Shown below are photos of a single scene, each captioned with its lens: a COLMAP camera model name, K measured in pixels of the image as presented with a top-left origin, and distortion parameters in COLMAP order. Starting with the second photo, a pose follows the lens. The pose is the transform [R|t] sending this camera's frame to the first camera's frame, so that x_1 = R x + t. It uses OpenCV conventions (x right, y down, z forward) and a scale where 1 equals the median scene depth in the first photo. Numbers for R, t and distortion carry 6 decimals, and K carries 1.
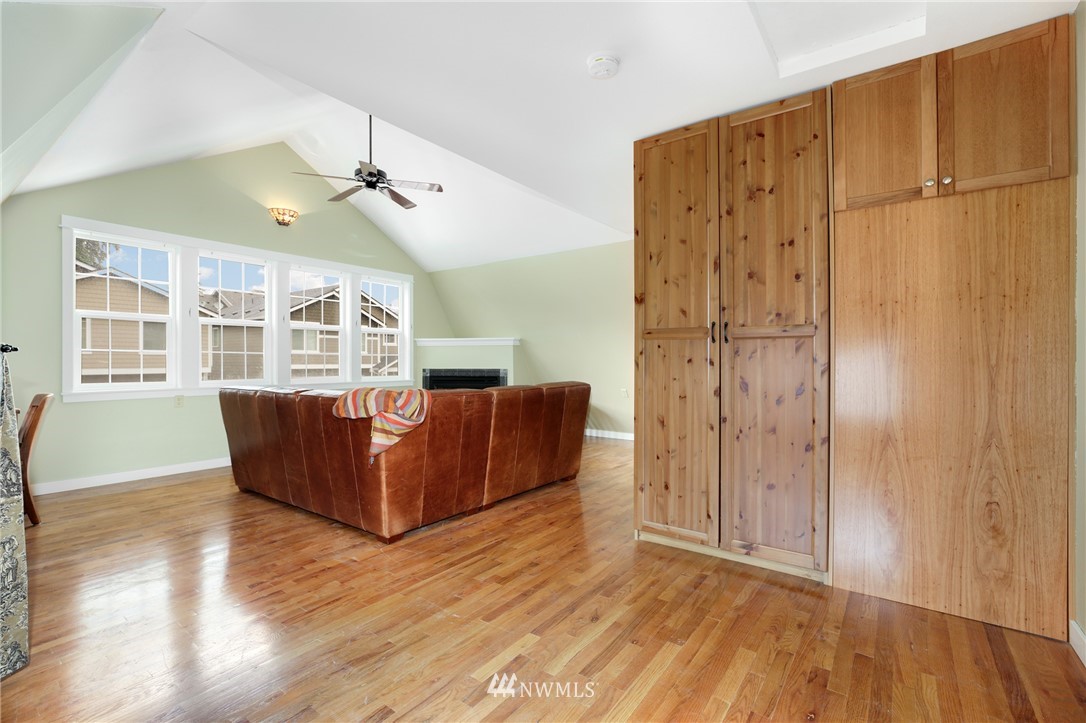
lens RADIAL K [[492.6, 0, 548.6], [0, 492.6, 358.2], [0, 0, 1]] dist [-0.022240, 0.000037]
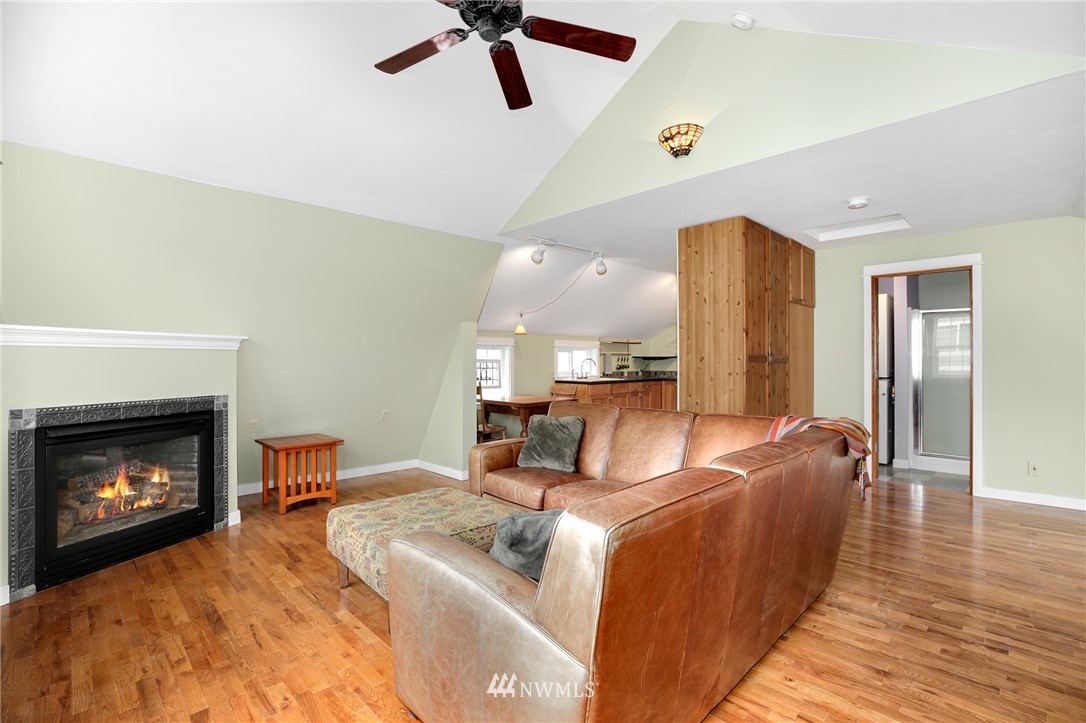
lens RADIAL K [[492.6, 0, 548.6], [0, 492.6, 358.2], [0, 0, 1]] dist [-0.022240, 0.000037]
pose [[0.164056, 0.007058, 0.986426, -1.014984], [0.000098, 0.999974, -0.007172, -0.025618], [-0.986451, 0.001273, 0.164051, 1.066376]]
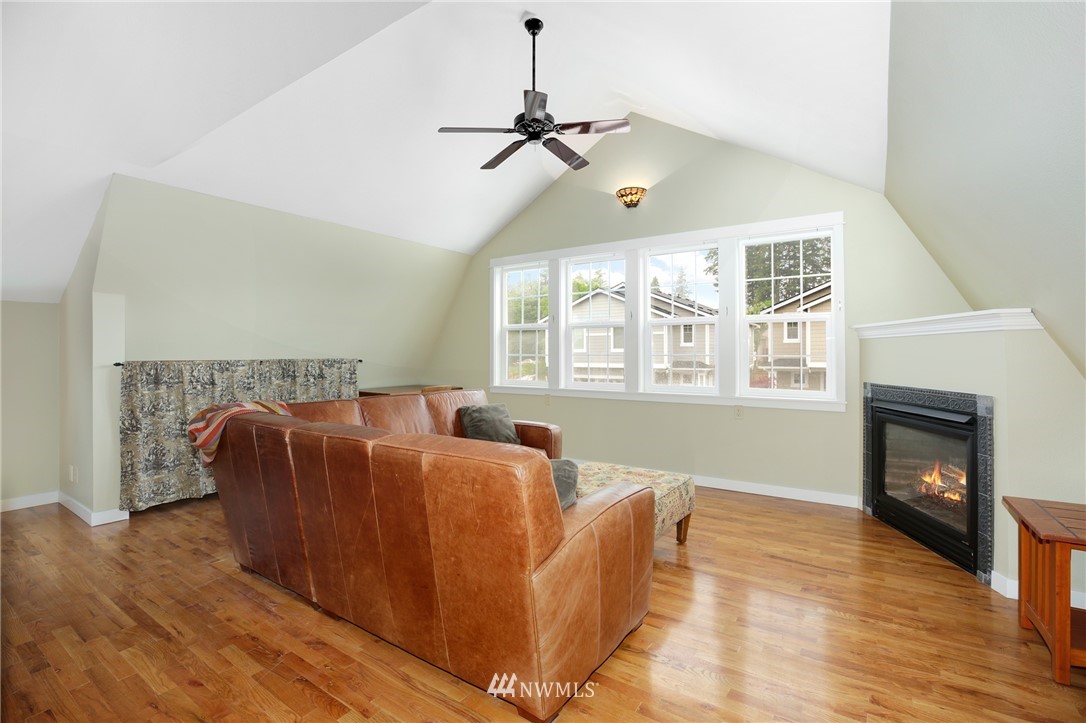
lens RADIAL K [[492.6, 0, 548.6], [0, 492.6, 358.2], [0, 0, 1]] dist [-0.022240, 0.000037]
pose [[0.034557, 0.011283, -0.999339, 0.484048], [0.004164, 0.999926, 0.011434, -0.021784], [0.999394, -0.004556, 0.034507, 1.228338]]
